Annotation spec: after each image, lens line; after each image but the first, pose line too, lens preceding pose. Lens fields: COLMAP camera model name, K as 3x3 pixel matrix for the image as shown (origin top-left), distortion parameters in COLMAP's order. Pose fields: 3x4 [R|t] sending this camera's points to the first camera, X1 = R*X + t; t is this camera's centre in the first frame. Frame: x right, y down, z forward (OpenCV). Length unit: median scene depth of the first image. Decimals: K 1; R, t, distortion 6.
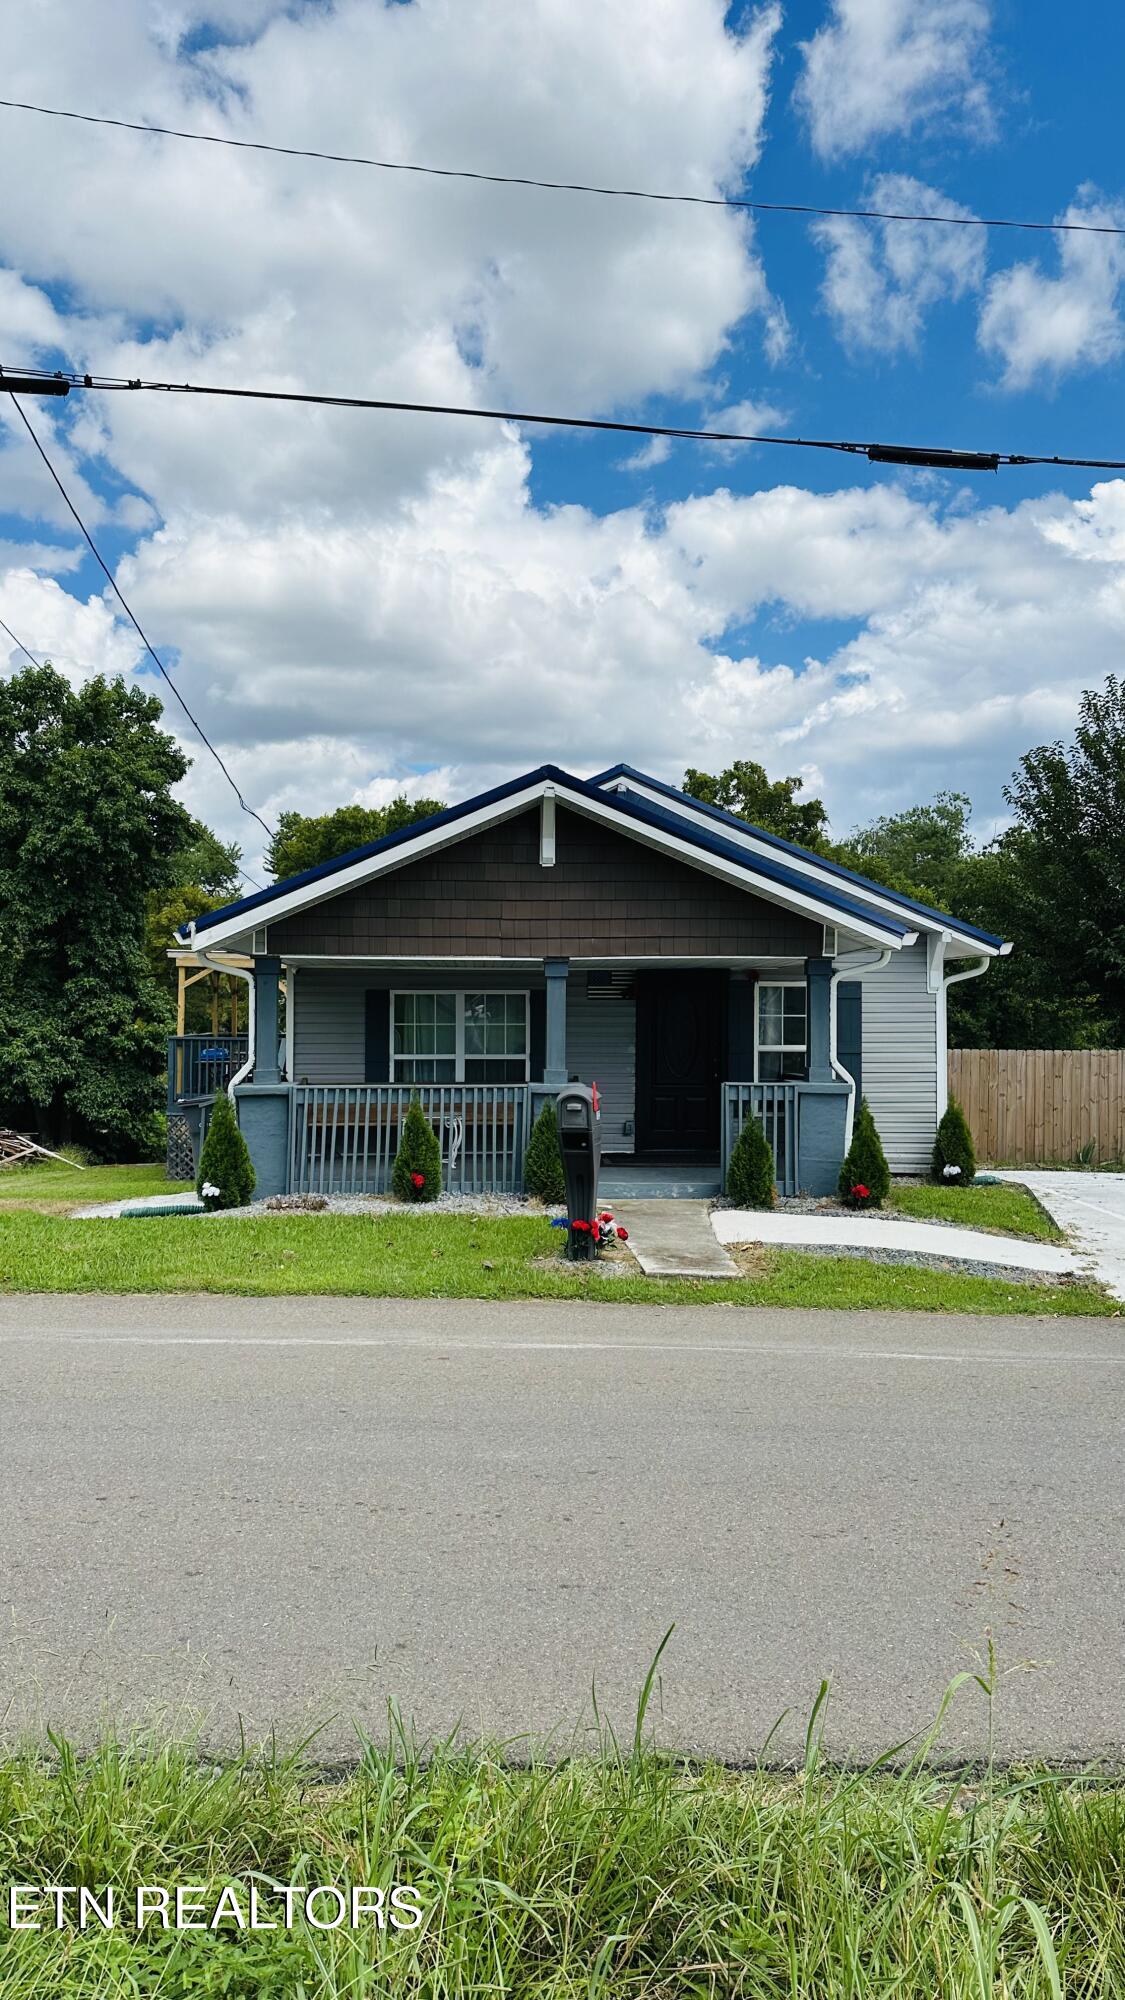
lens RADIAL K [[1408.9, 0, 562.7], [0, 1408.9, 1003.0], [0, 0, 1]] dist [0.074903, 0.000388]
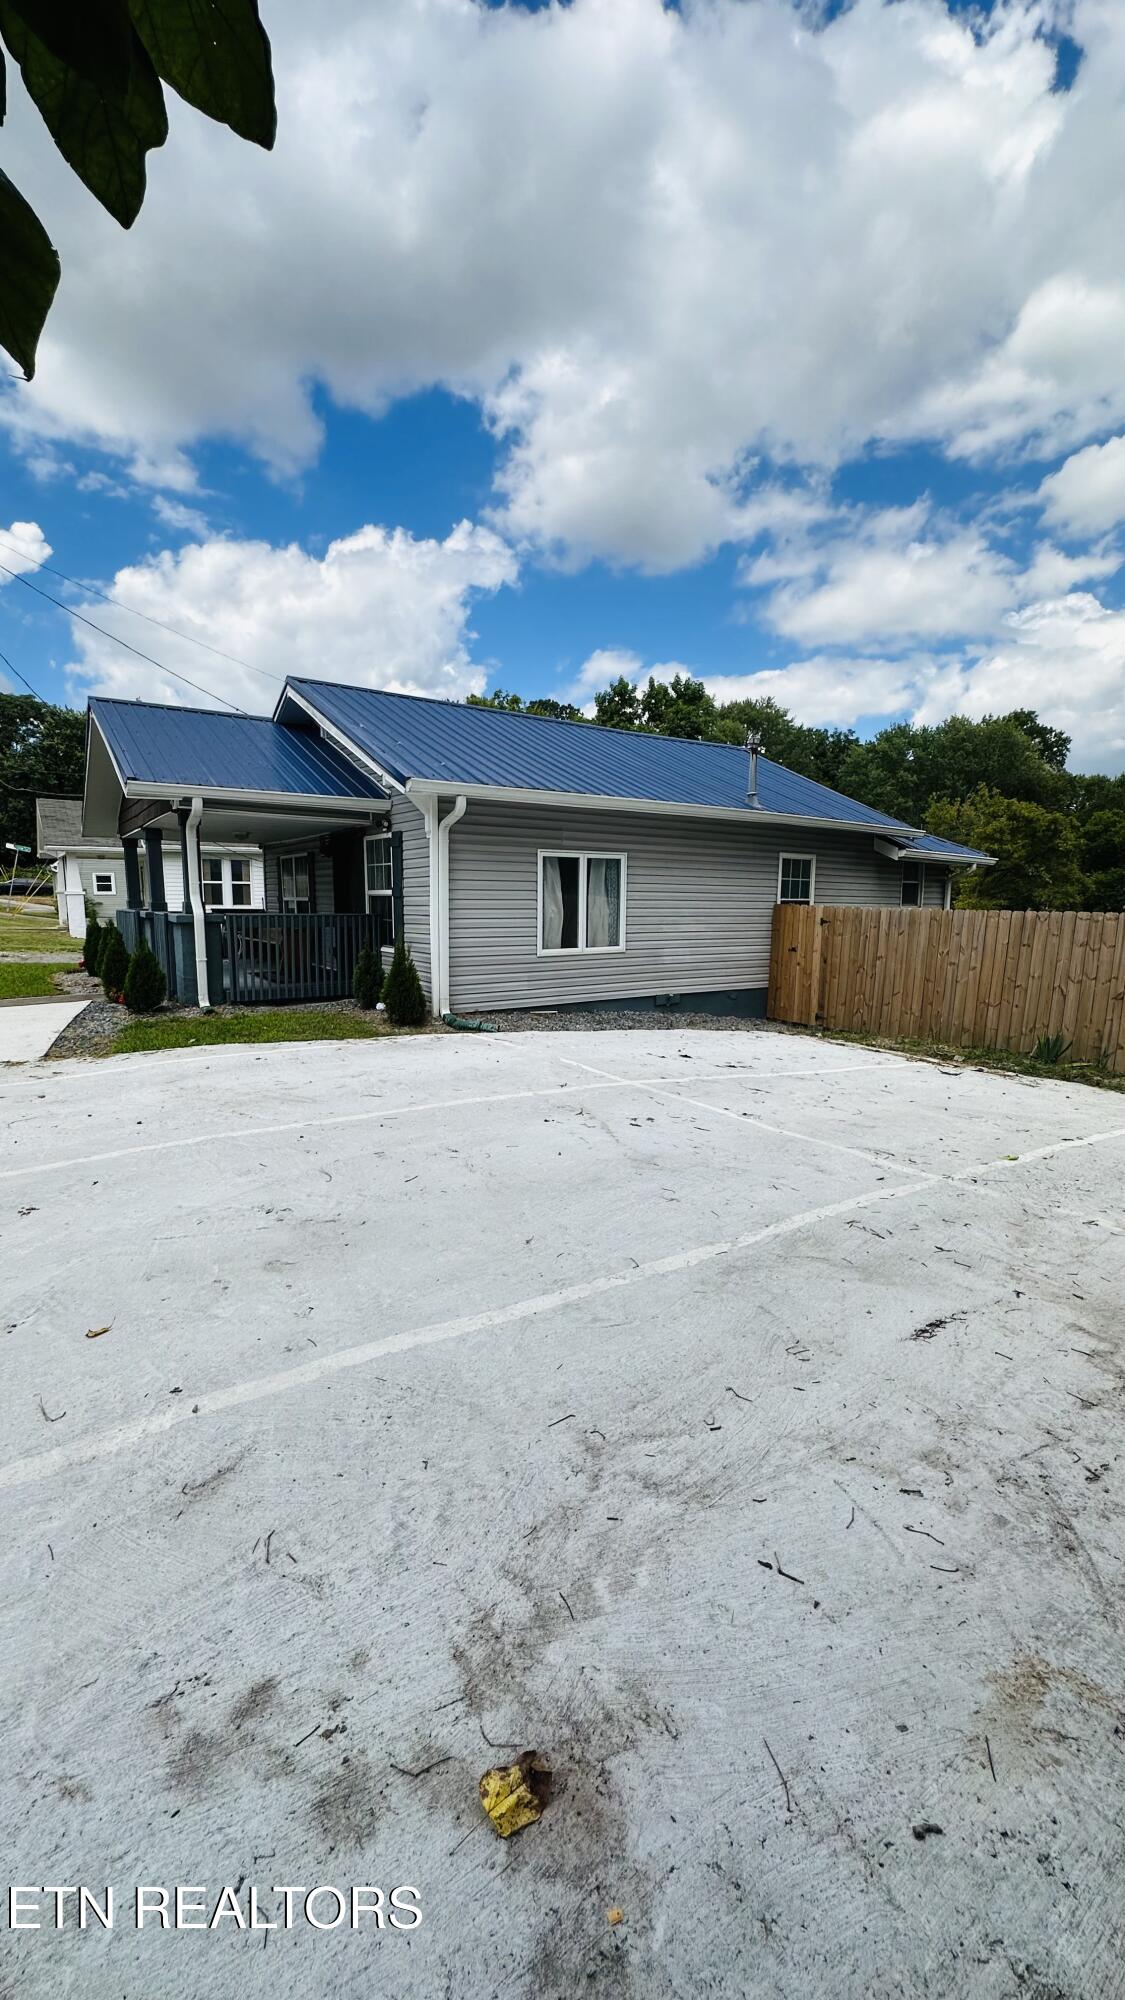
lens RADIAL K [[800.3, 0, 569.1], [0, 800.3, 1000.4], [0, 0, 1]] dist [-0.003643, 0.000546]
pose [[0.533603, 0.107543, -0.838870, 0.585370], [0.000429, 0.991848, 0.127428, 0.025942], [0.845735, -0.068355, 0.529207, 0.556233]]
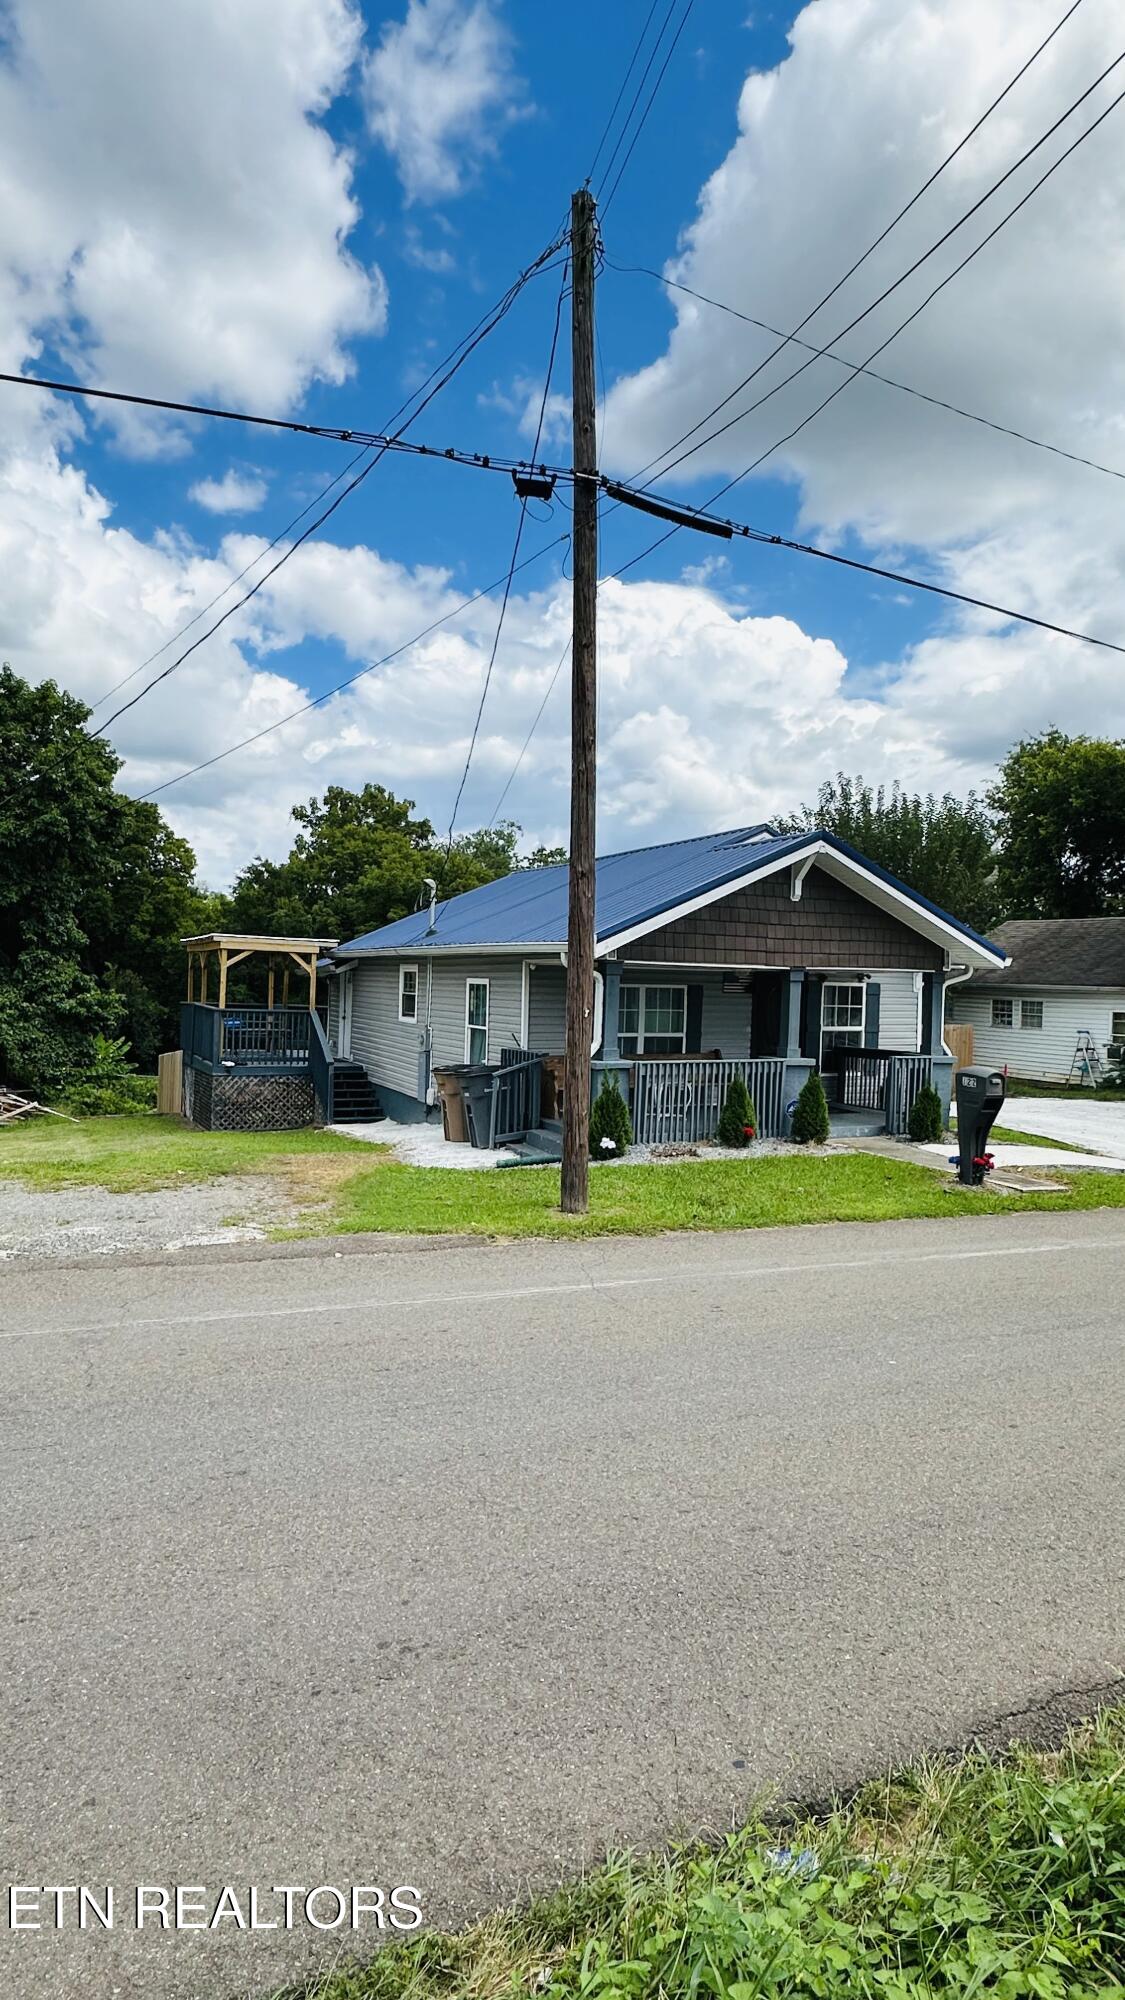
lens RADIAL K [[1091.4, 0, 559.2], [0, 1091.4, 999.4], [0, 0, 1]] dist [0.001045, 0.000101]
pose [[0.921614, 0.013004, 0.387890, -0.383109], [-0.023934, 0.999441, 0.023362, -0.012050], [-0.387369, -0.030814, 0.921410, 0.063146]]
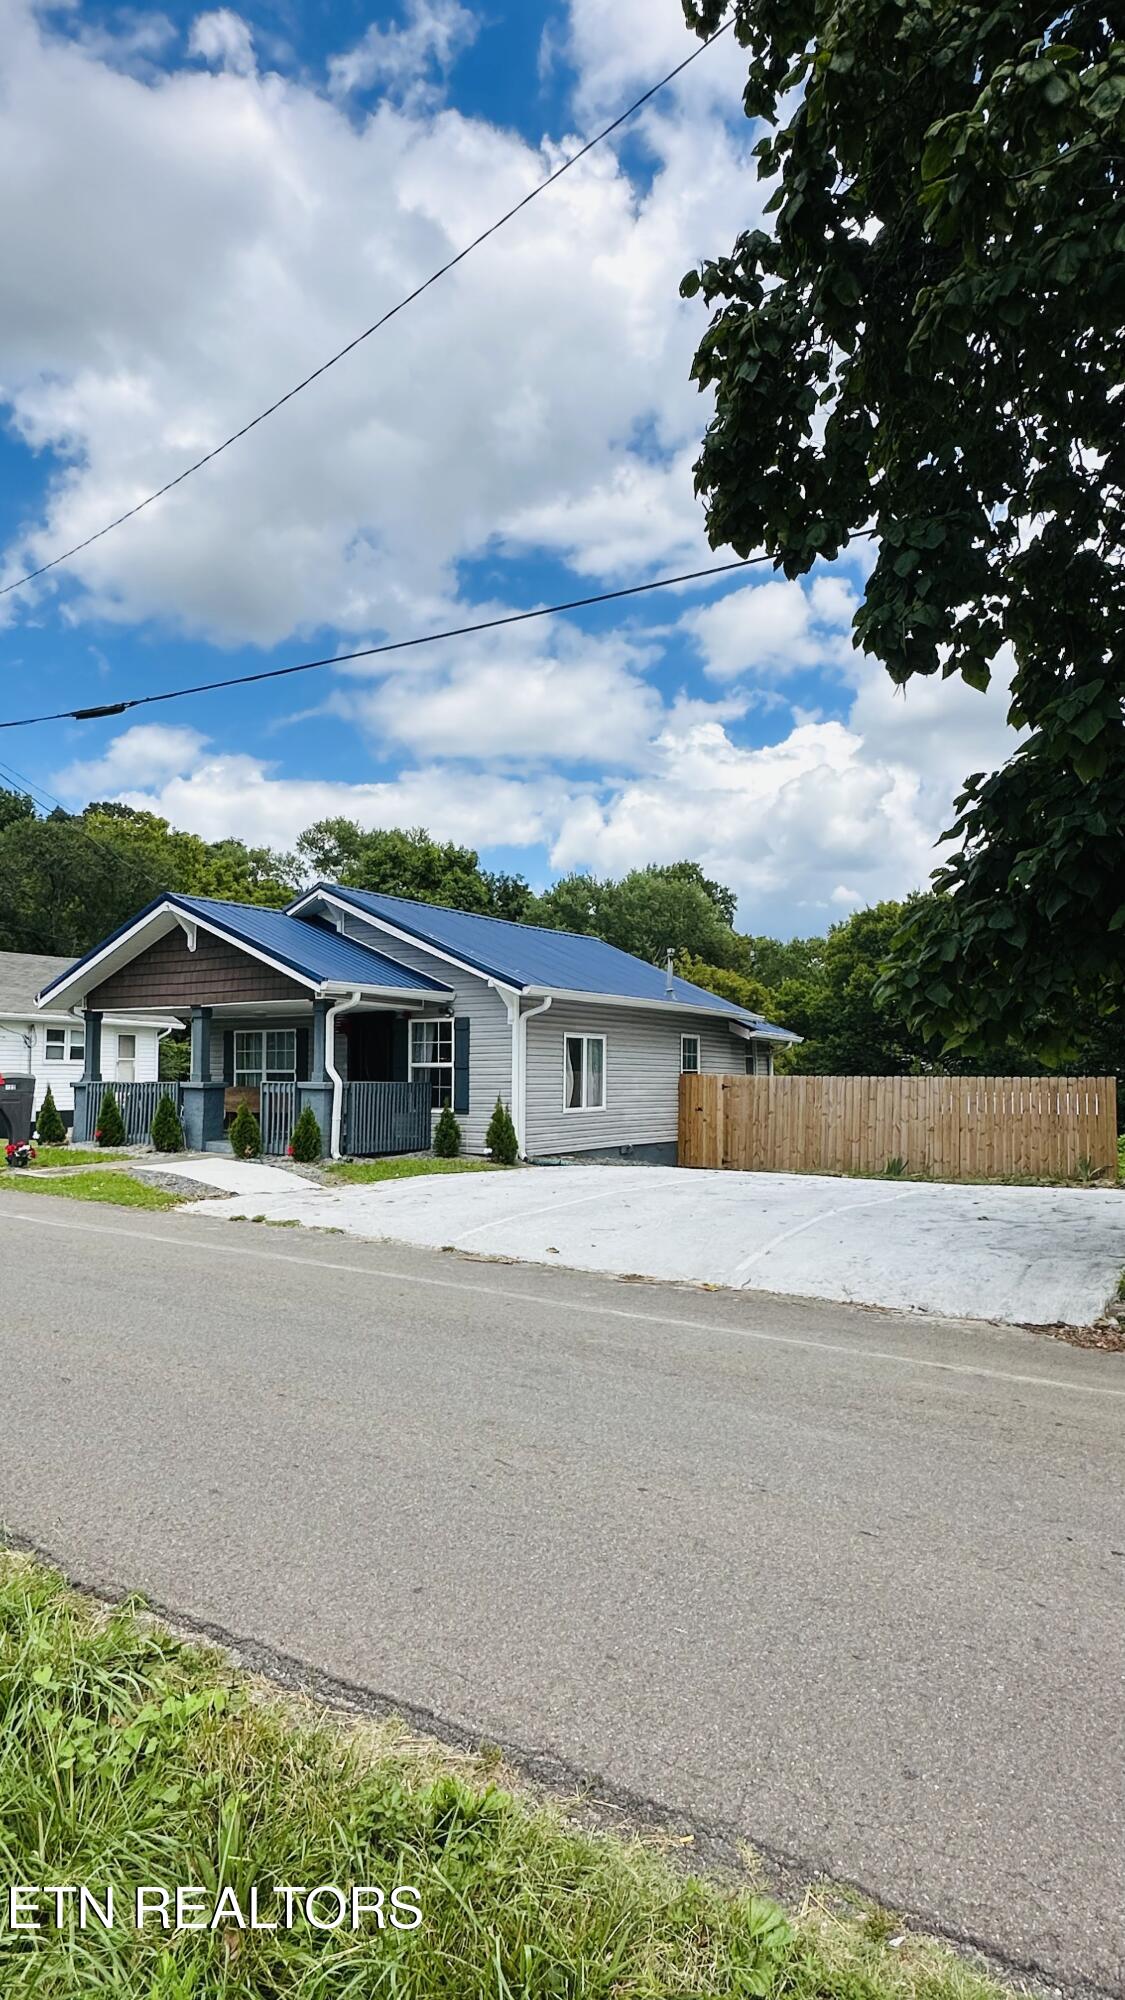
lens RADIAL K [[1165.2, 0, 557.1], [0, 1165.2, 1000.6], [0, 0, 1]] dist [0.014461, -0.000296]
pose [[0.831235, -0.038891, -0.554559, 0.666656], [0.005426, 0.998070, -0.061860, 0.029057], [0.555894, 0.048411, 0.829842, 0.061507]]
